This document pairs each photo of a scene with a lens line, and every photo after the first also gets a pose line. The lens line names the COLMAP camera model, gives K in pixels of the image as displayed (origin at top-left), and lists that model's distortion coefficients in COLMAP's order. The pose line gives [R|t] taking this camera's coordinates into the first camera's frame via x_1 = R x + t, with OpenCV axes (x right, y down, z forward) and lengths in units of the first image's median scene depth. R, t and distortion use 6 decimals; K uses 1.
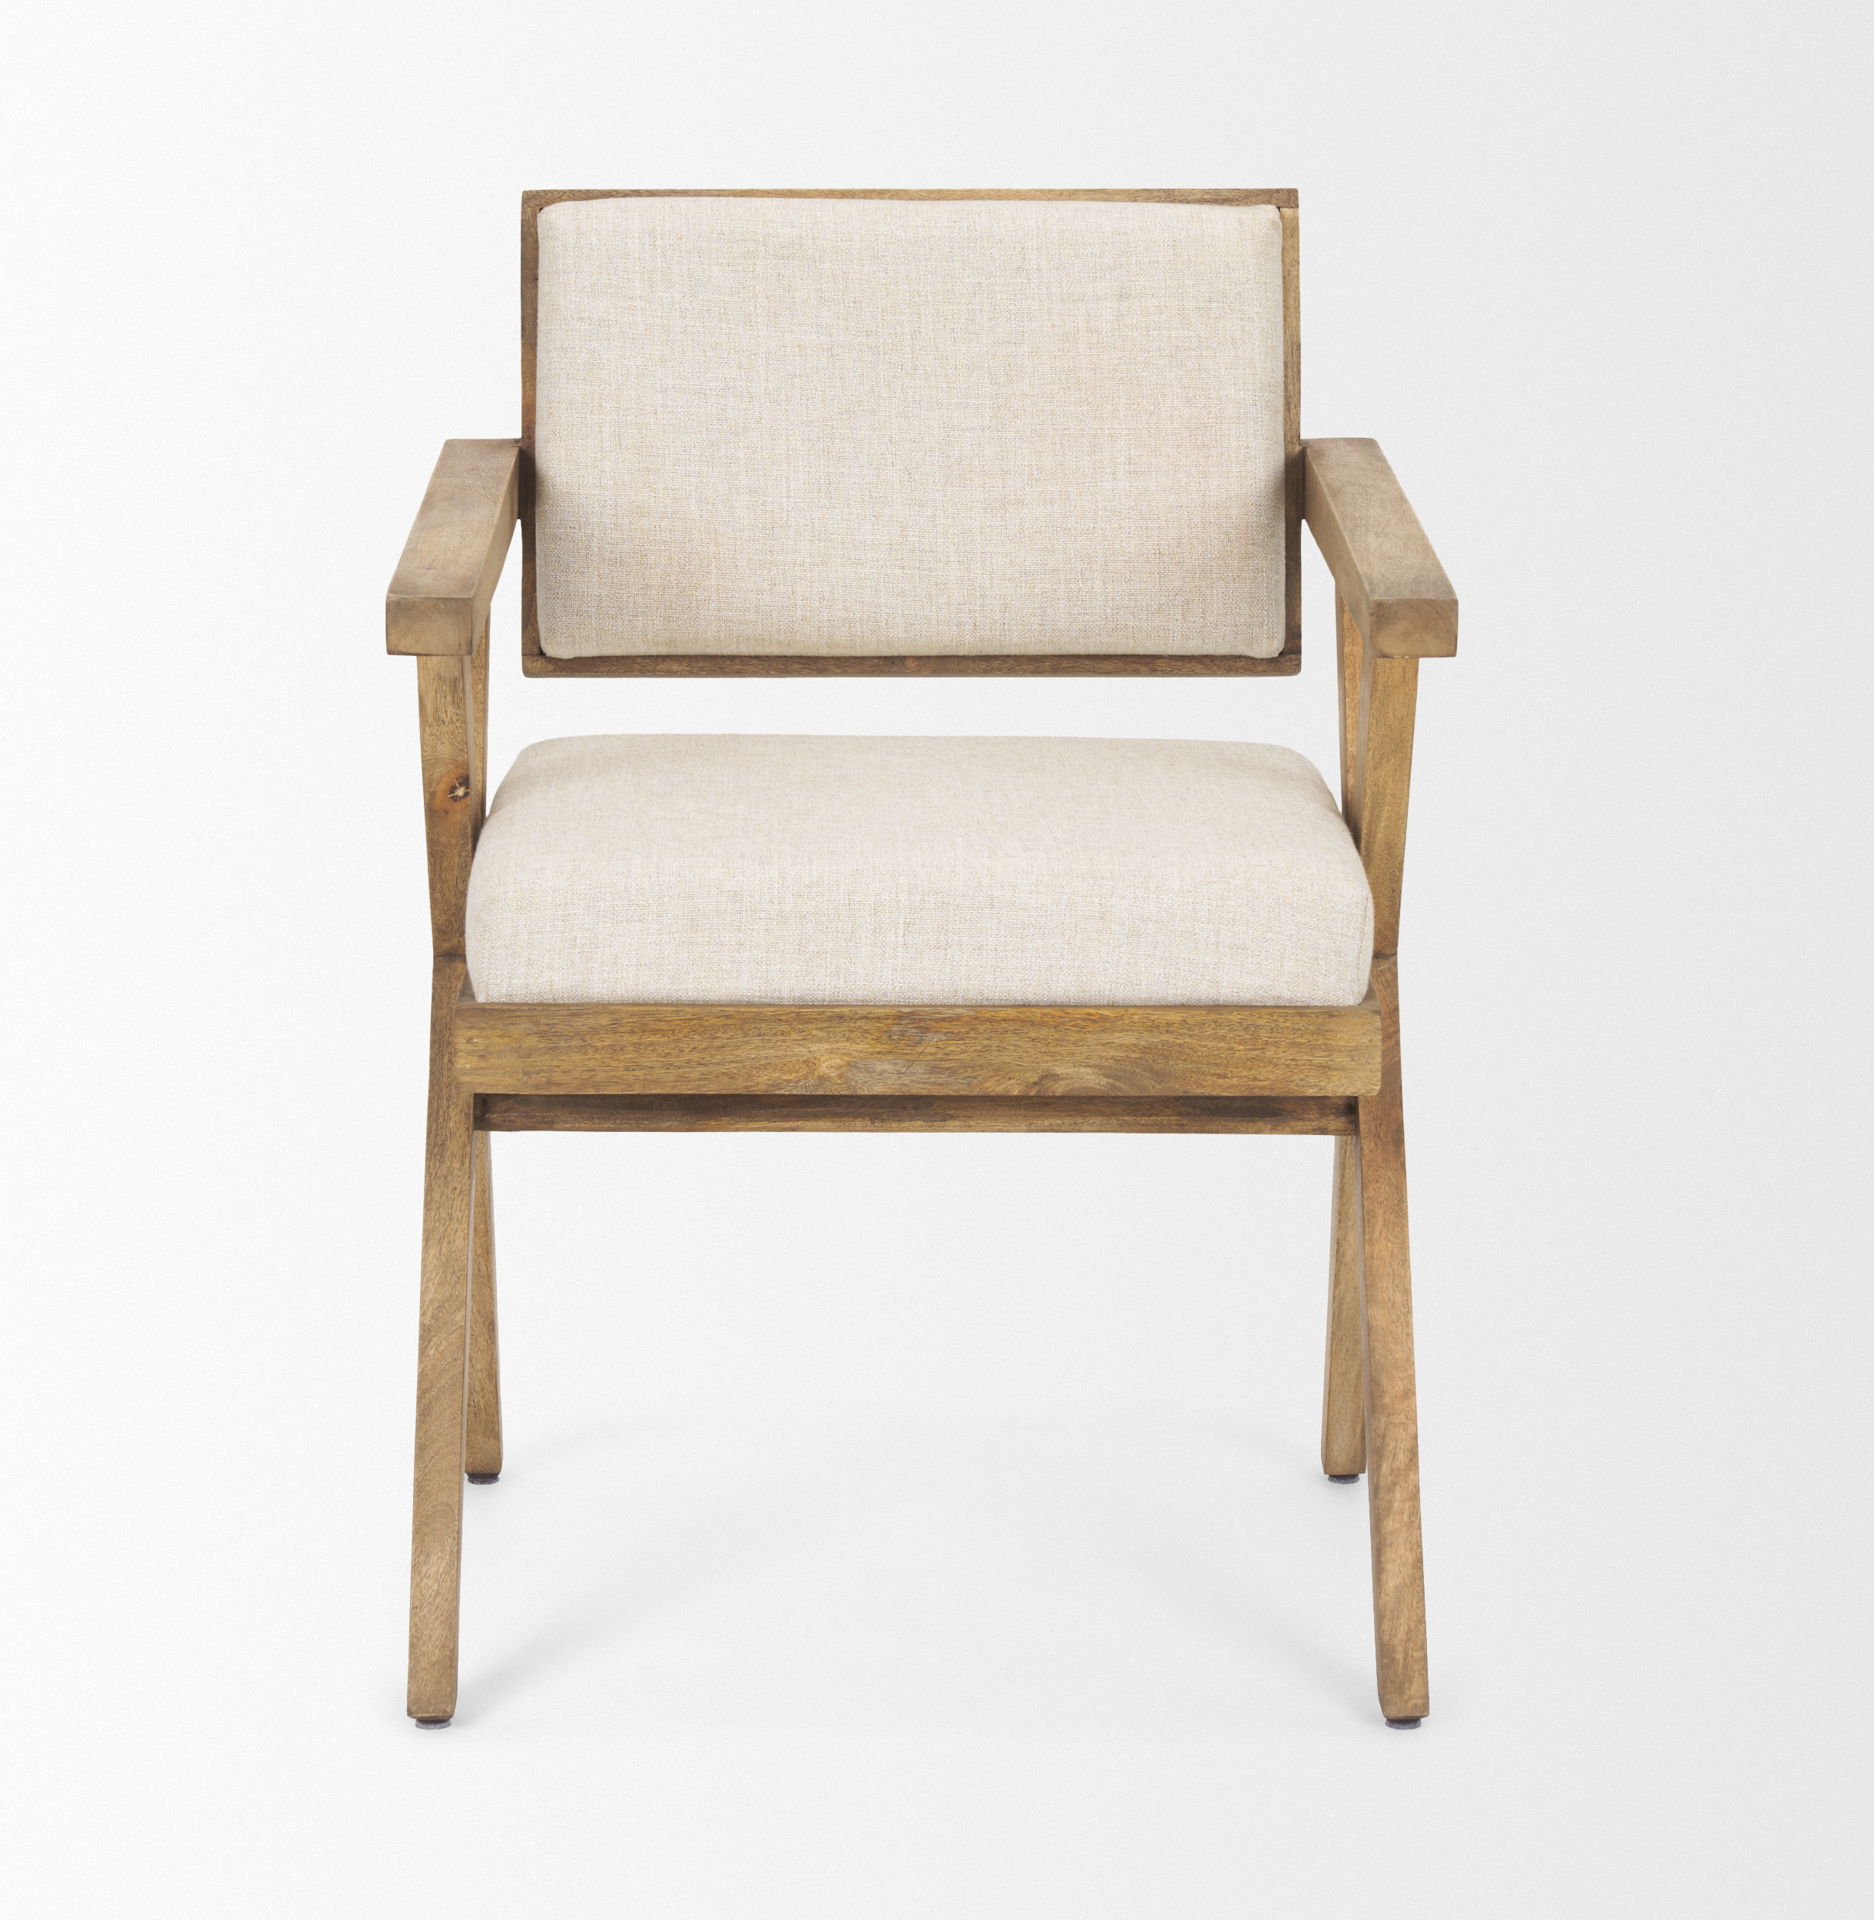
lens RADIAL K [[5754.6, 0, 937.0], [0, 5754.6, 960.0], [0, 0, 1]] dist [-0.101241, 0.719018]
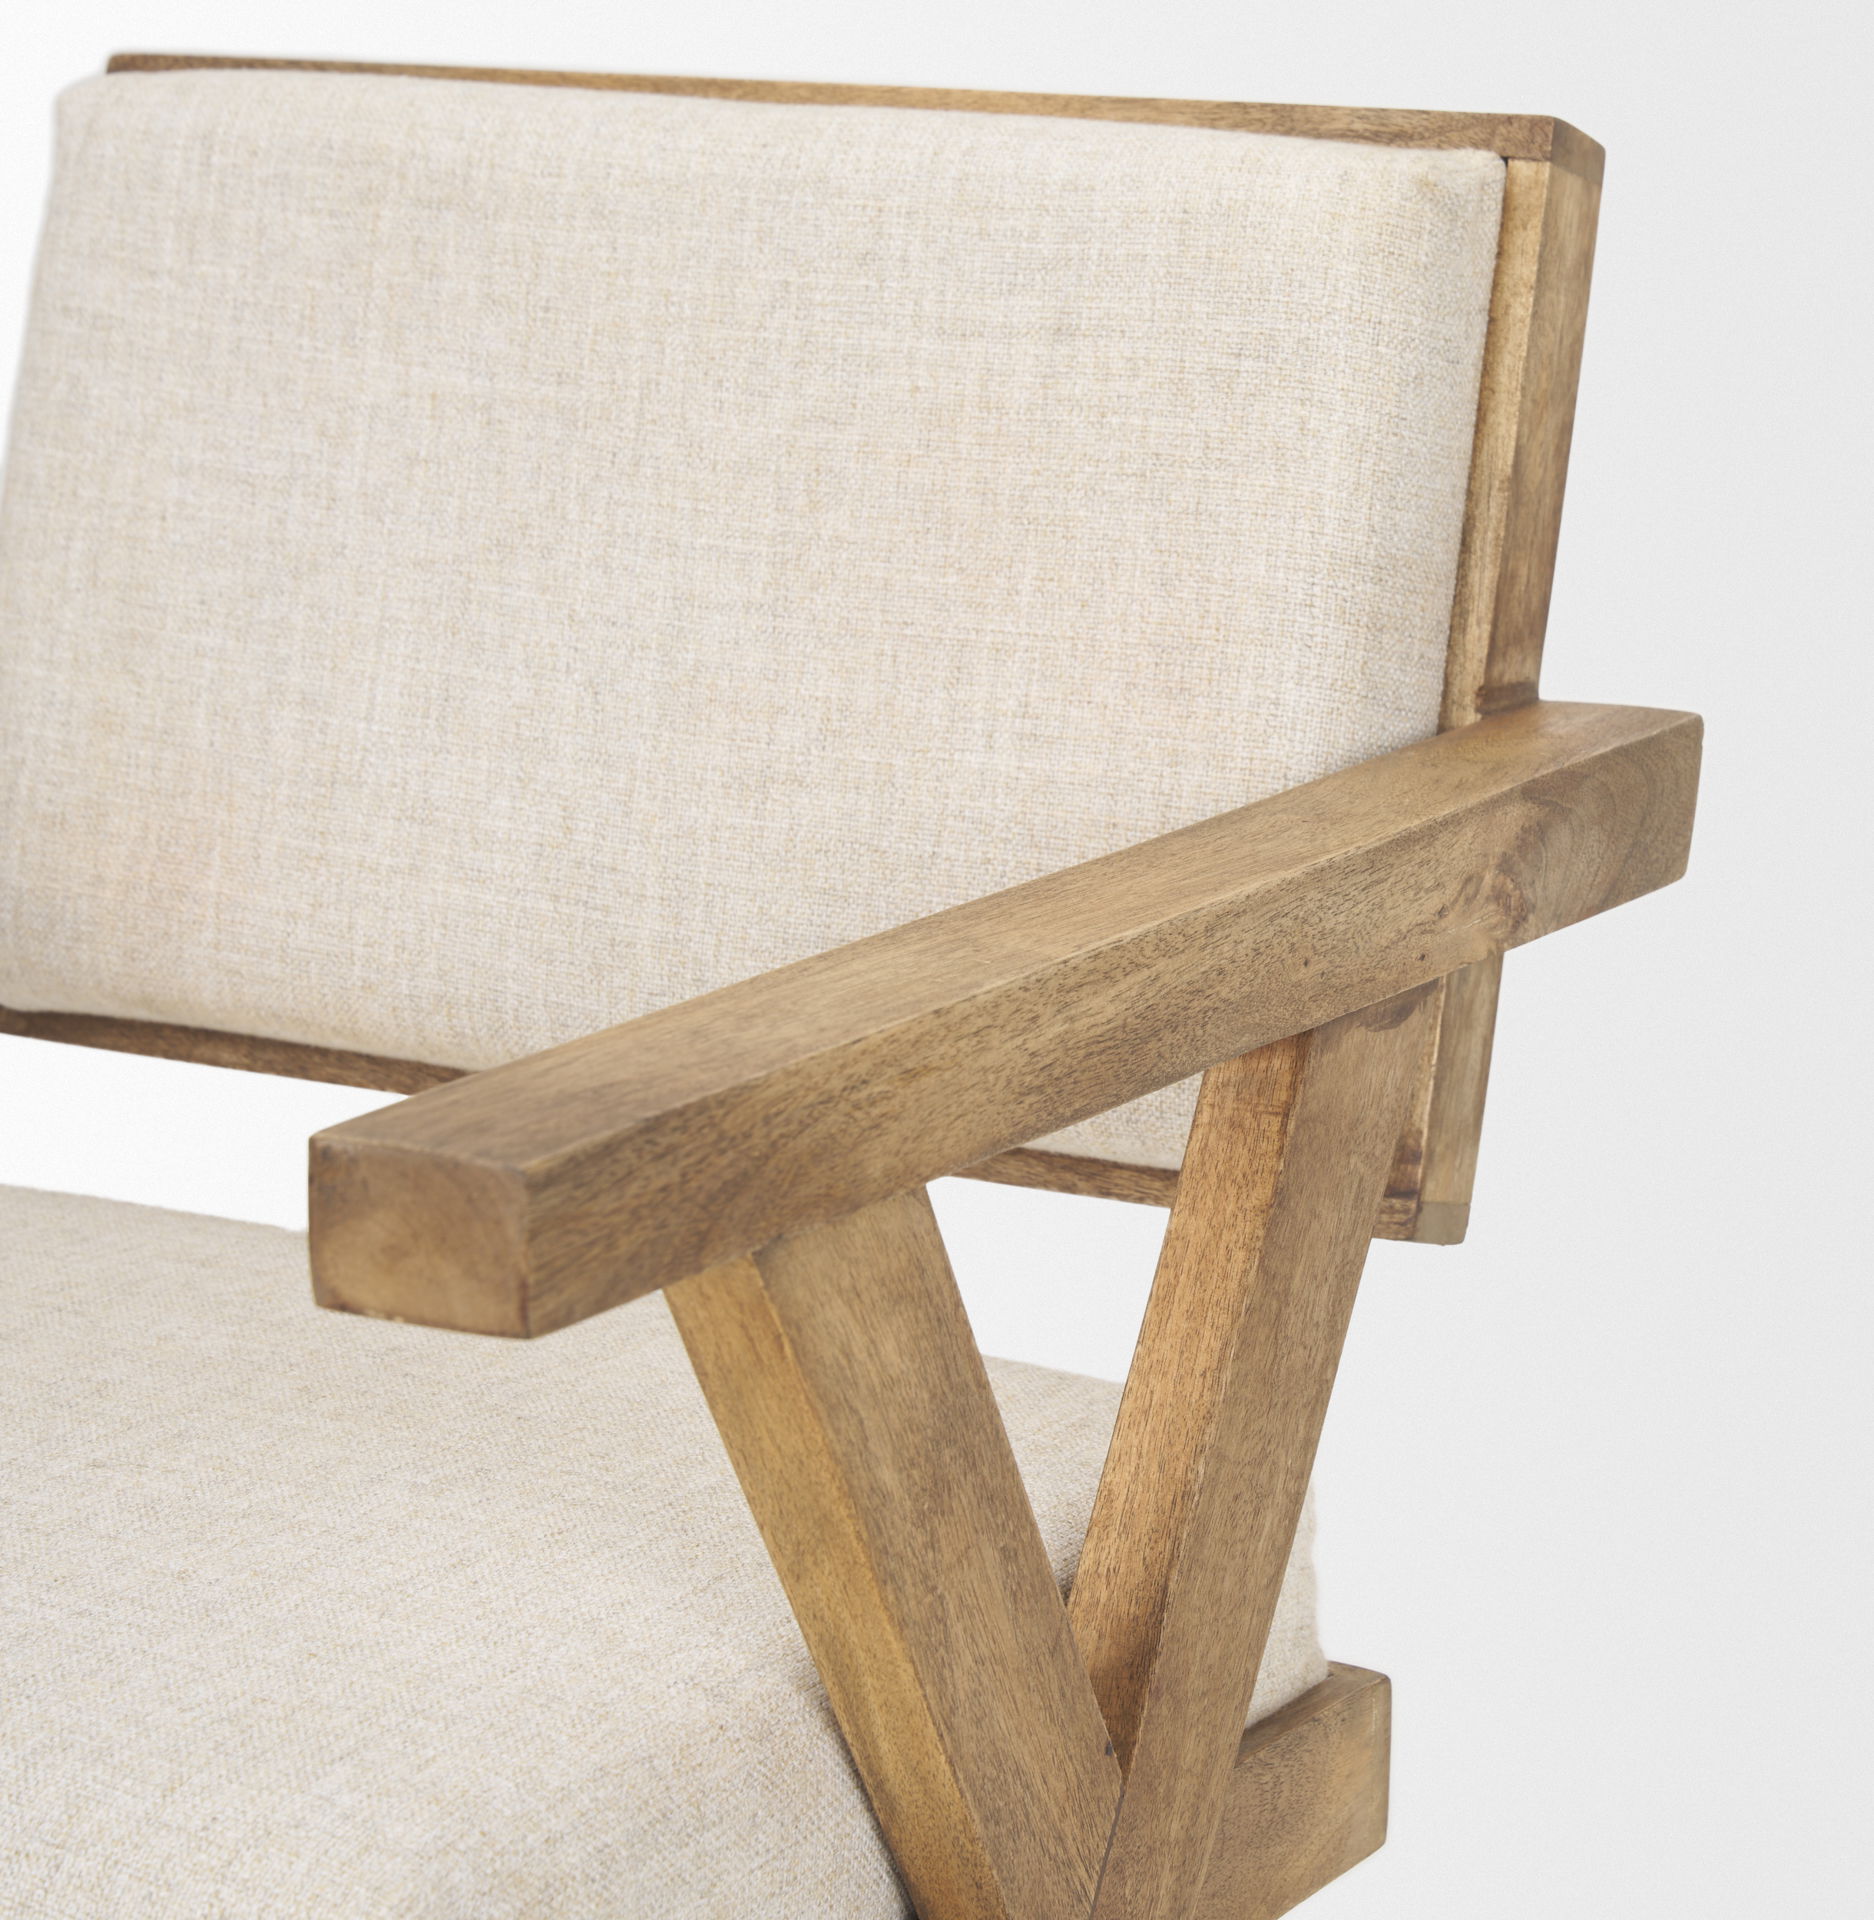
lens RADIAL K [[5754.6, 0, 937.0], [0, 5754.6, 960.0], [0, 0, 1]] dist [-0.101241, 0.719018]
pose [[0.889015, 0.111478, -0.444101, 0.221306], [-0.125962, 0.992030, -0.003137, -0.065713], [0.440212, 0.058729, 0.895971, 0.608275]]
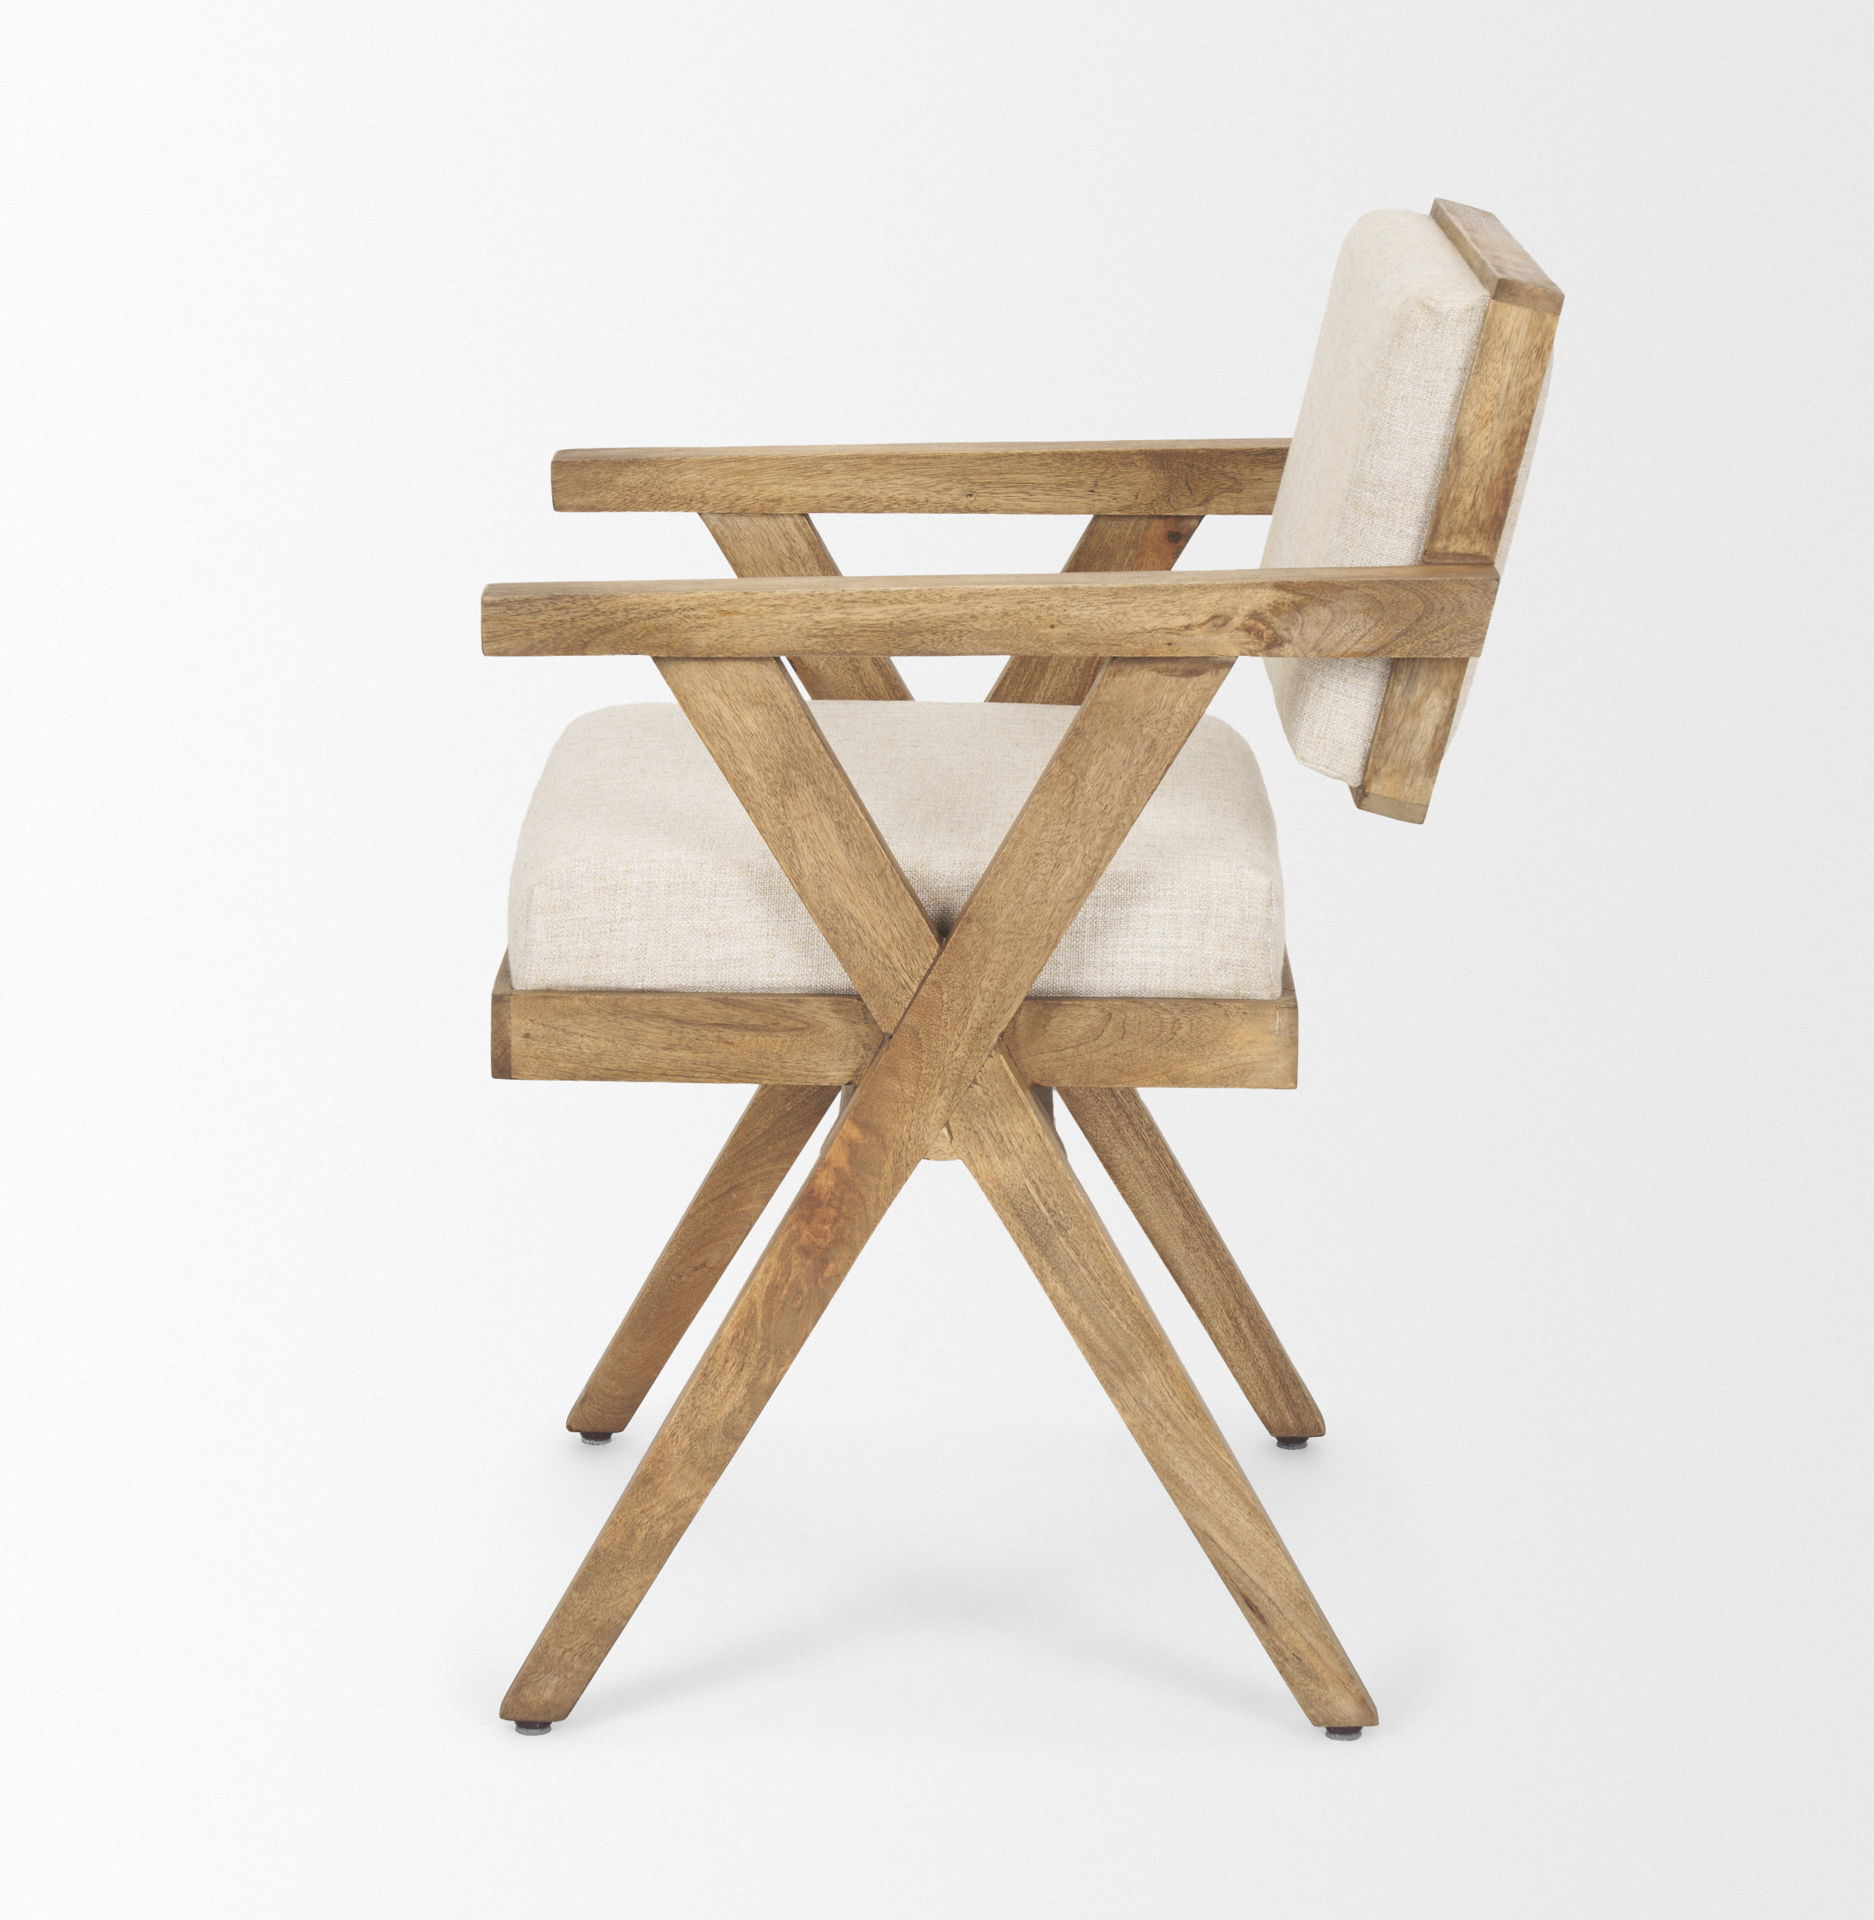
lens RADIAL K [[5754.6, 0, 937.0], [0, 5754.6, 960.0], [0, 0, 1]] dist [-0.101241, 0.719018]
pose [[-0.145885, 0.200125, -0.968849, 0.933020], [-0.202034, 0.952660, 0.227203, -0.215791], [0.968452, 0.228885, -0.098547, 1.032034]]
